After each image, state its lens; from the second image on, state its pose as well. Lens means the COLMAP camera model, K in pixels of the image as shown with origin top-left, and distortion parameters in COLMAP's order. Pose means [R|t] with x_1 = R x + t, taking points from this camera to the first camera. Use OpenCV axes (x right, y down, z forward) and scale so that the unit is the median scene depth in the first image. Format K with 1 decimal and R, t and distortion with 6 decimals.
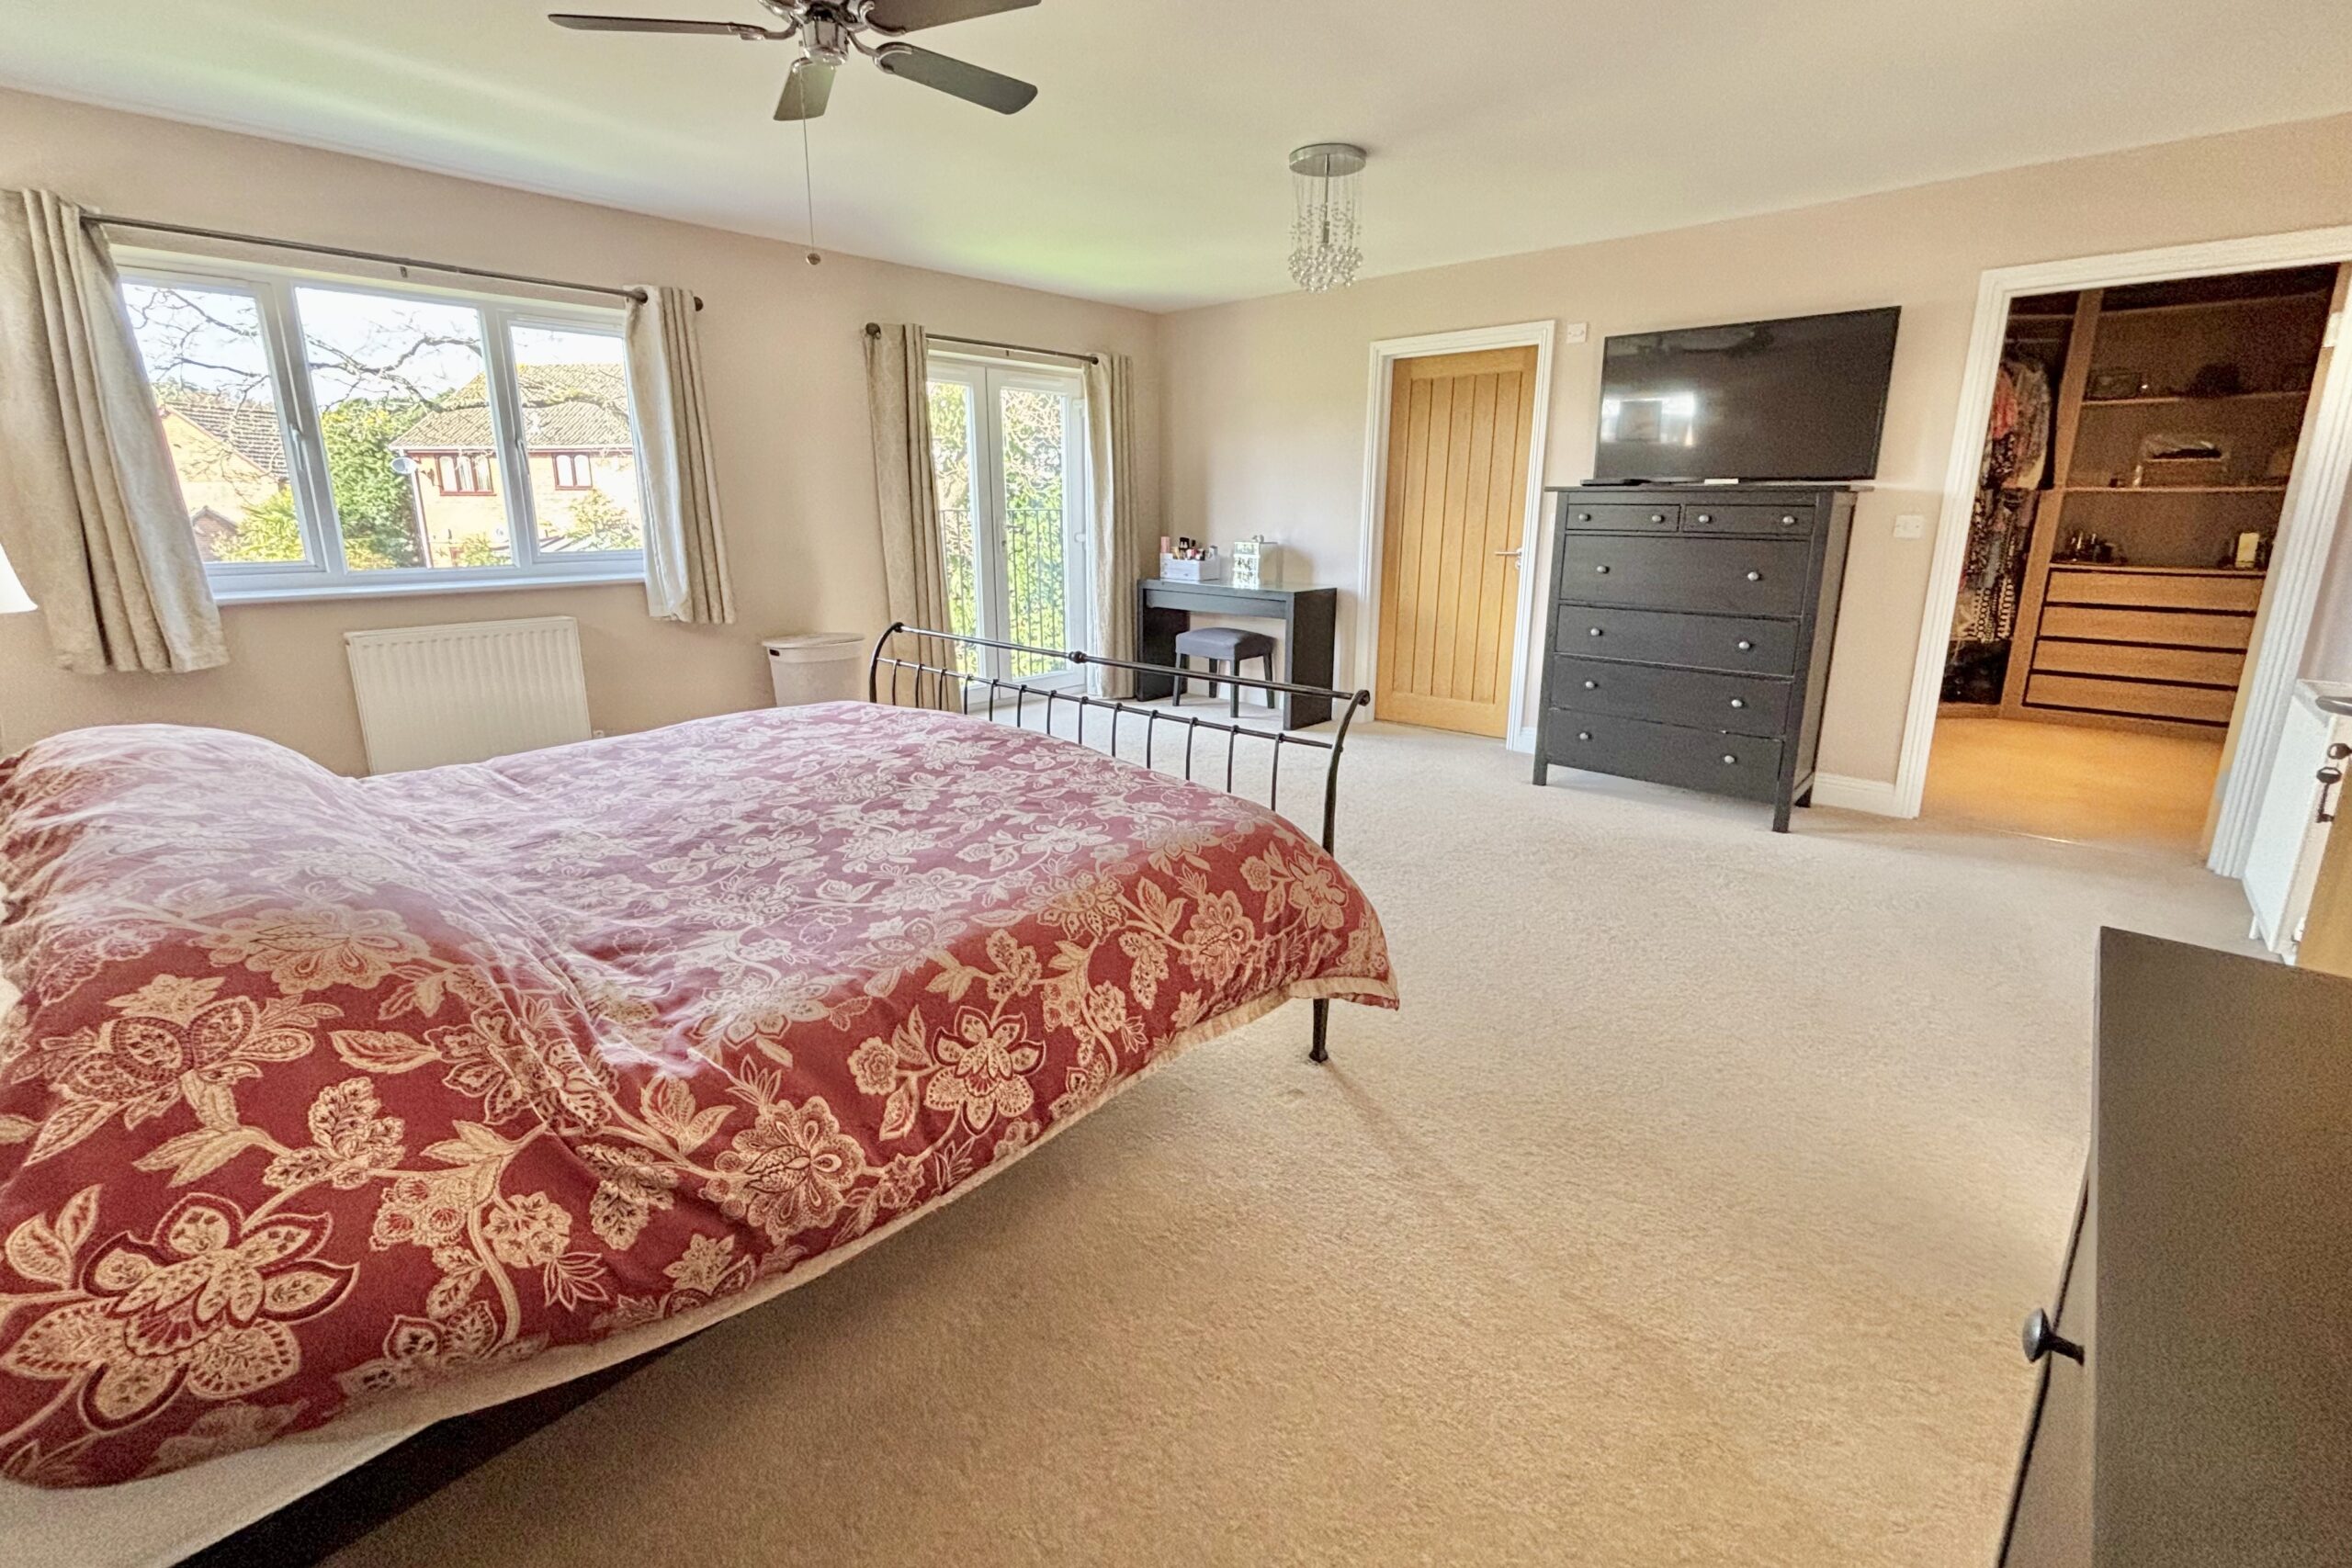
lens RADIAL K [[952.5, 0, 1151.8], [0, 952.5, 726.9], [0, 0, 1]] dist [-0.003348, -0.000656]
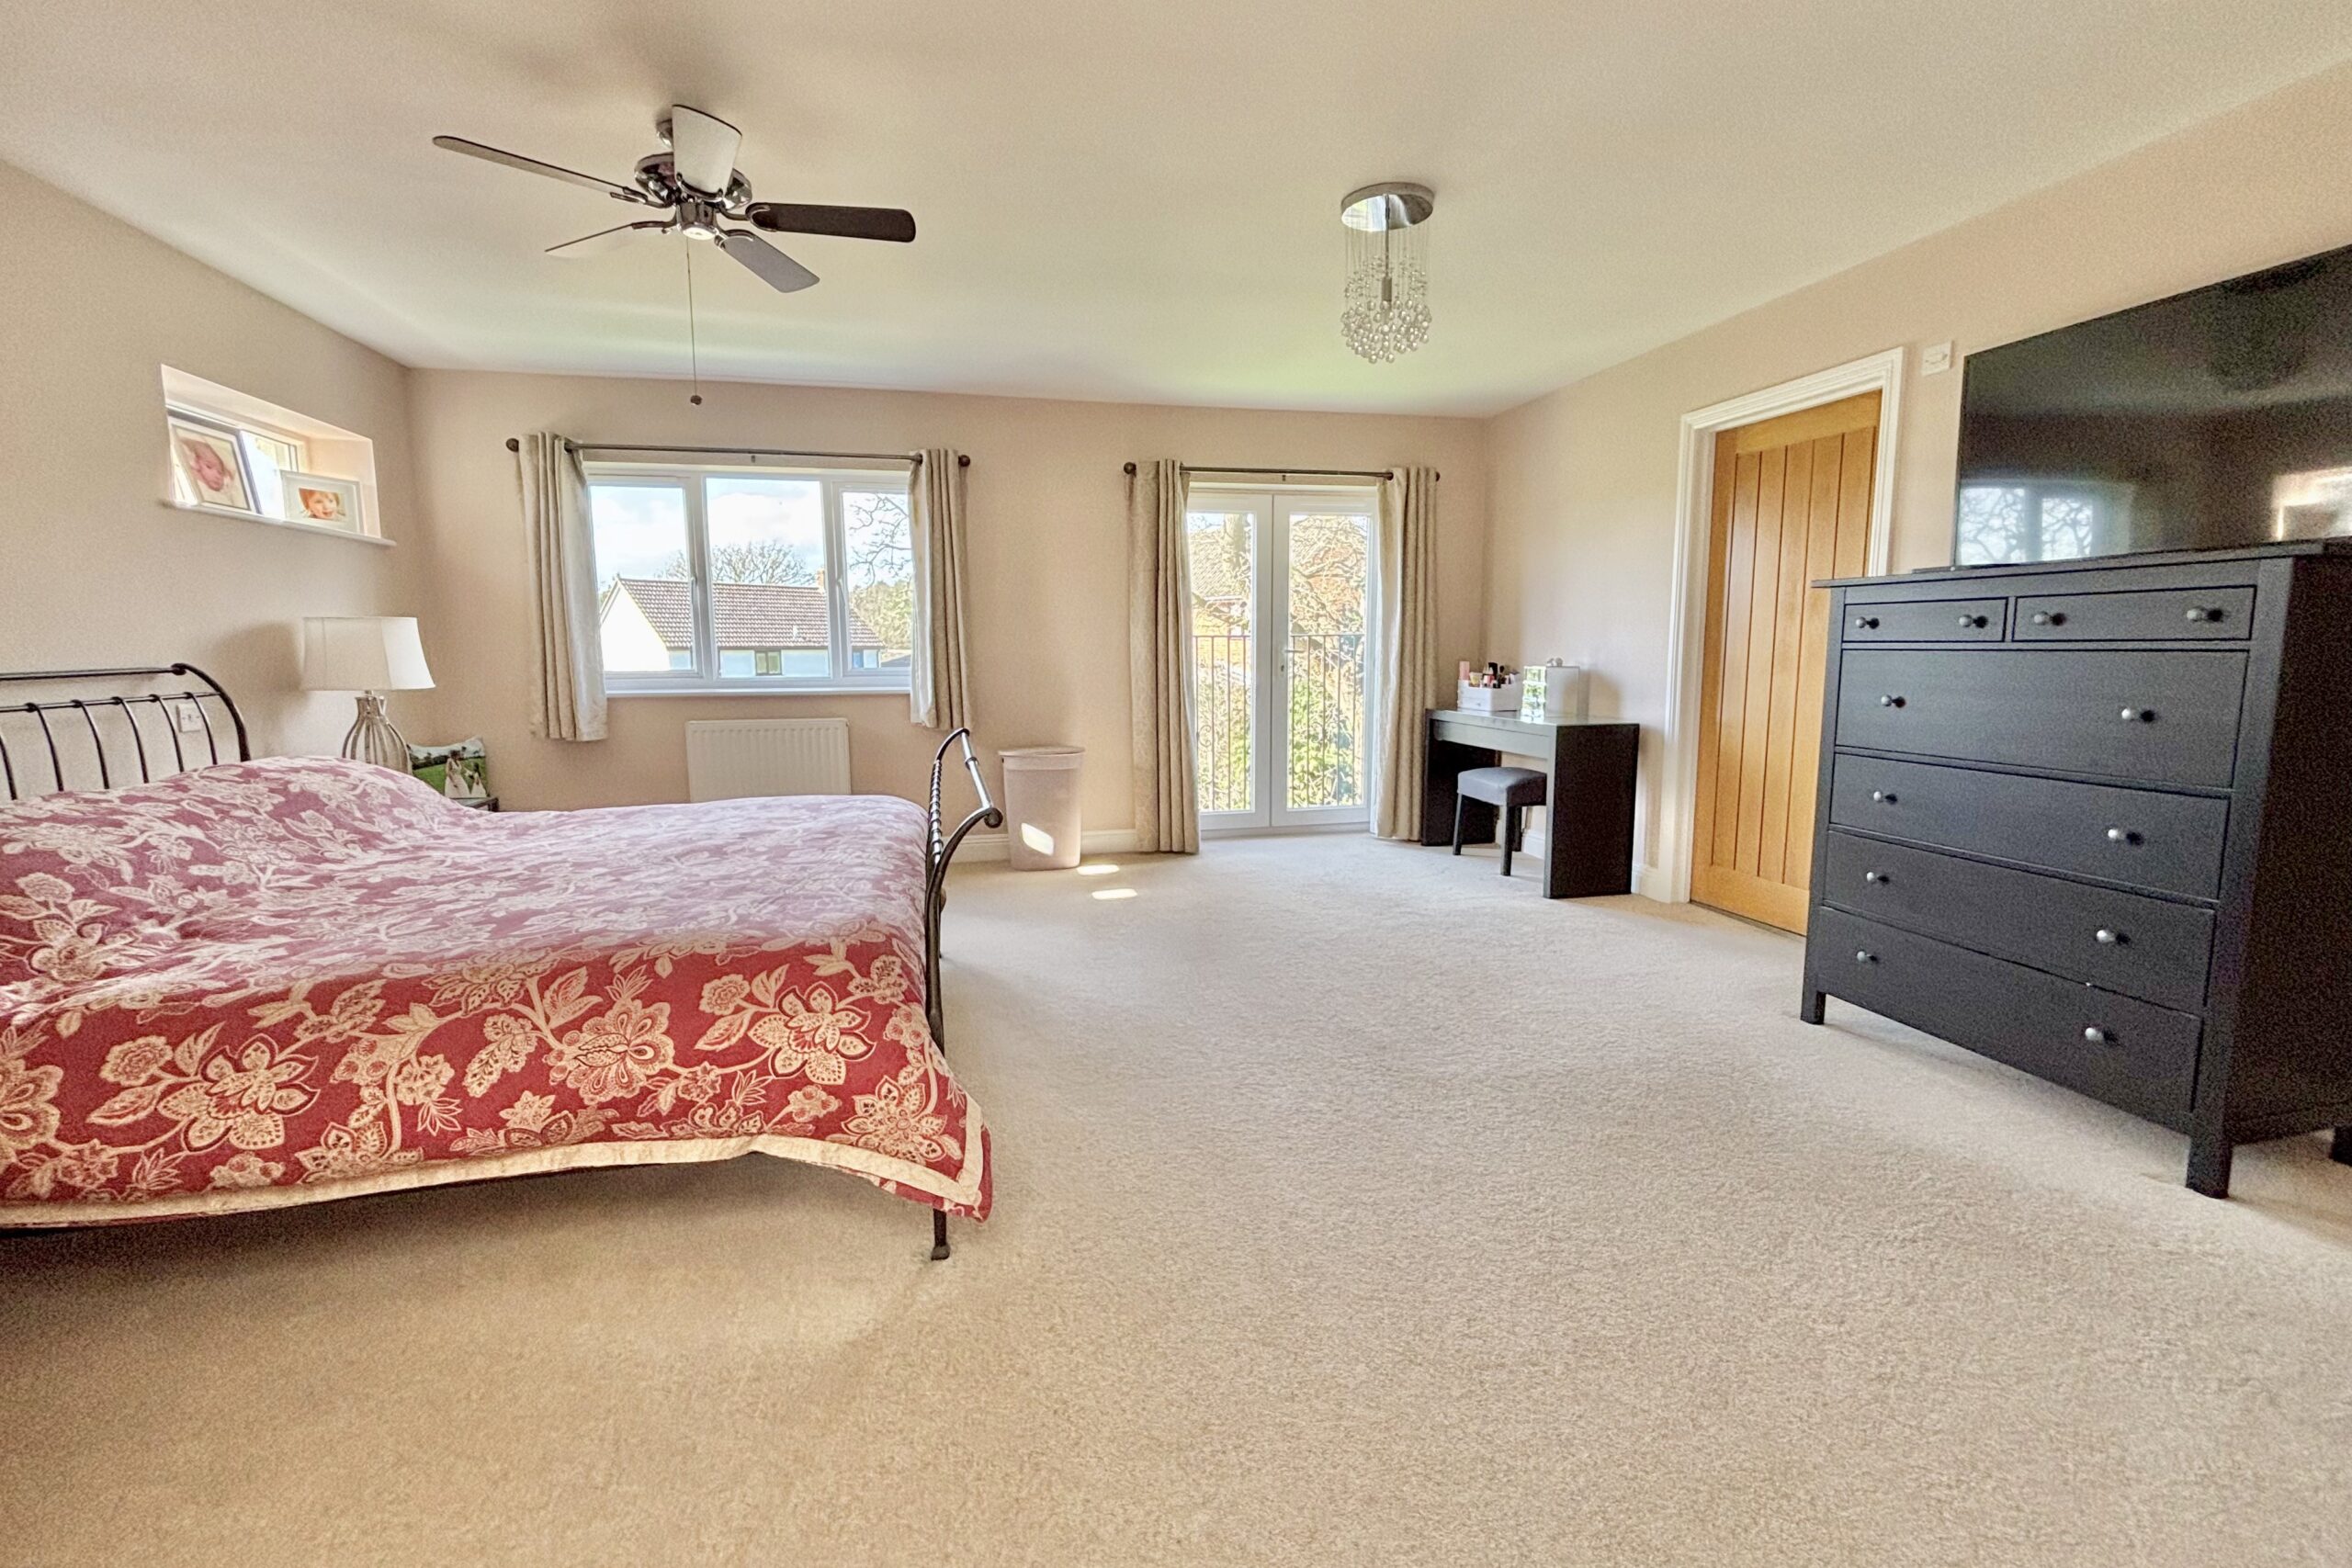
lens RADIAL K [[952.5, 0, 1175.7], [0, 952.5, 764.7], [0, 0, 1]] dist [-0.003348, -0.000656]
pose [[0.839152, 0.061003, -0.540465, 0.548539], [-0.117887, 0.990468, -0.071242, -0.025104], [0.530967, 0.123497, 0.838345, 0.268915]]
